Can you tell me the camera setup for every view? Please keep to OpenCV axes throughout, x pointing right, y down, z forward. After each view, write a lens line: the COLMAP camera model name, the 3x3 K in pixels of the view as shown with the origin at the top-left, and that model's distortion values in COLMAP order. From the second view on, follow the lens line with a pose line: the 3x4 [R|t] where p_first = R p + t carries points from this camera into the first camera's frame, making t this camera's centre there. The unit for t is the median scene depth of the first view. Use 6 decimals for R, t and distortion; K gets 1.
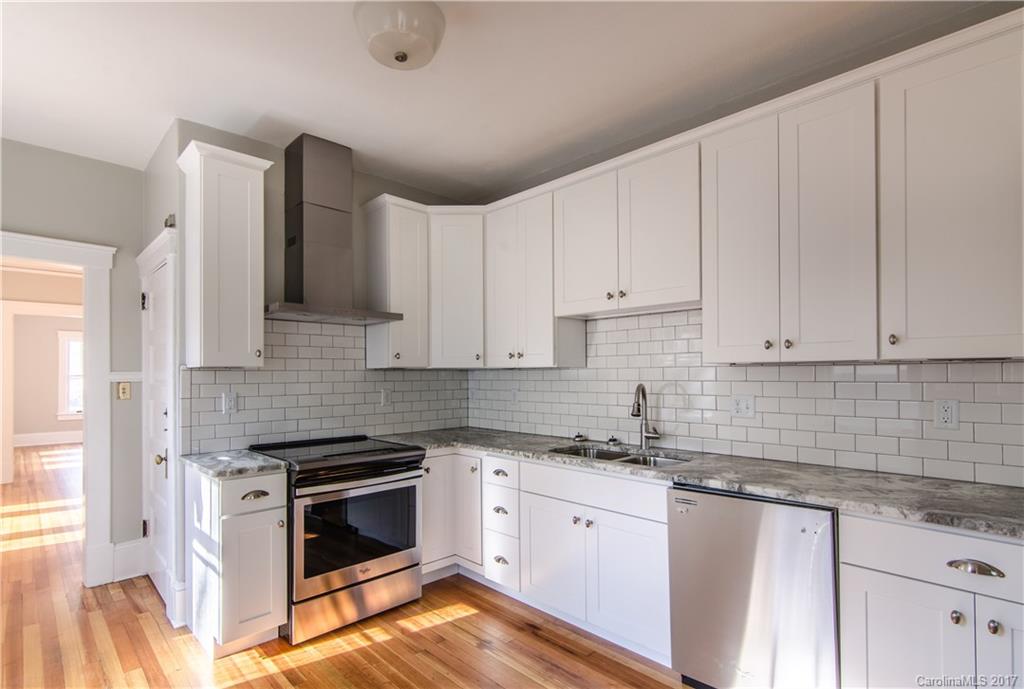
lens RADIAL K [[500.2, 0, 476.2], [0, 500.2, 367.5], [0, 0, 1]] dist [-0.000133, 0.002788]
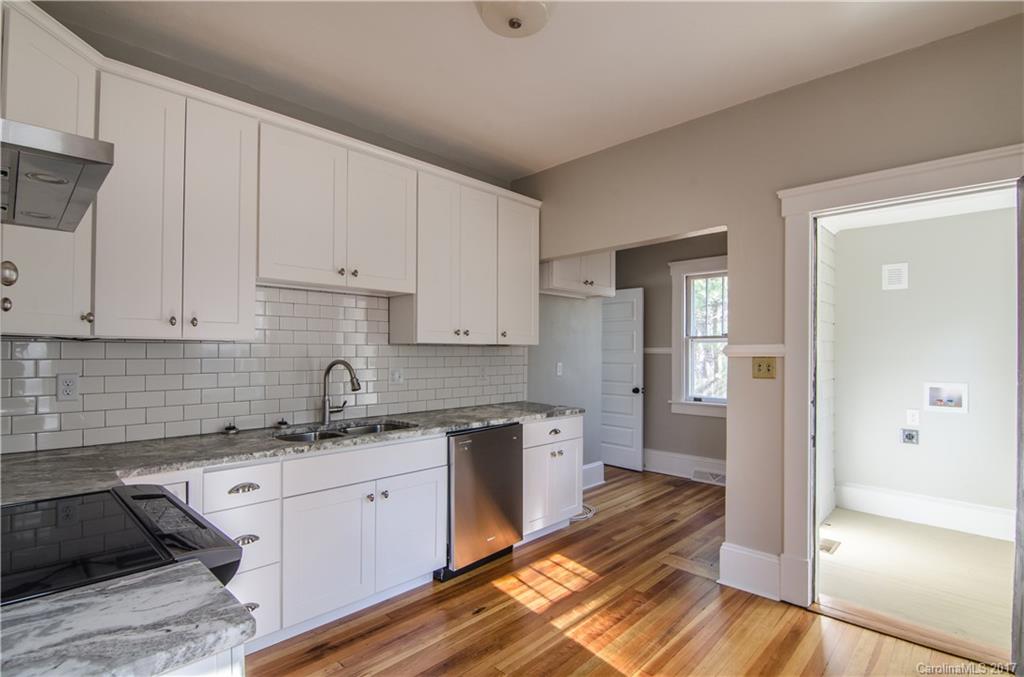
lens RADIAL K [[500.2, 0, 518.4], [0, 500.2, 347.3], [0, 0, 1]] dist [-0.000133, 0.002788]
pose [[-0.064878, 0.012793, 0.997811, -0.793648], [-0.017156, 0.999756, -0.013934, 0.015583], [-0.997746, -0.018022, -0.064643, 0.758545]]
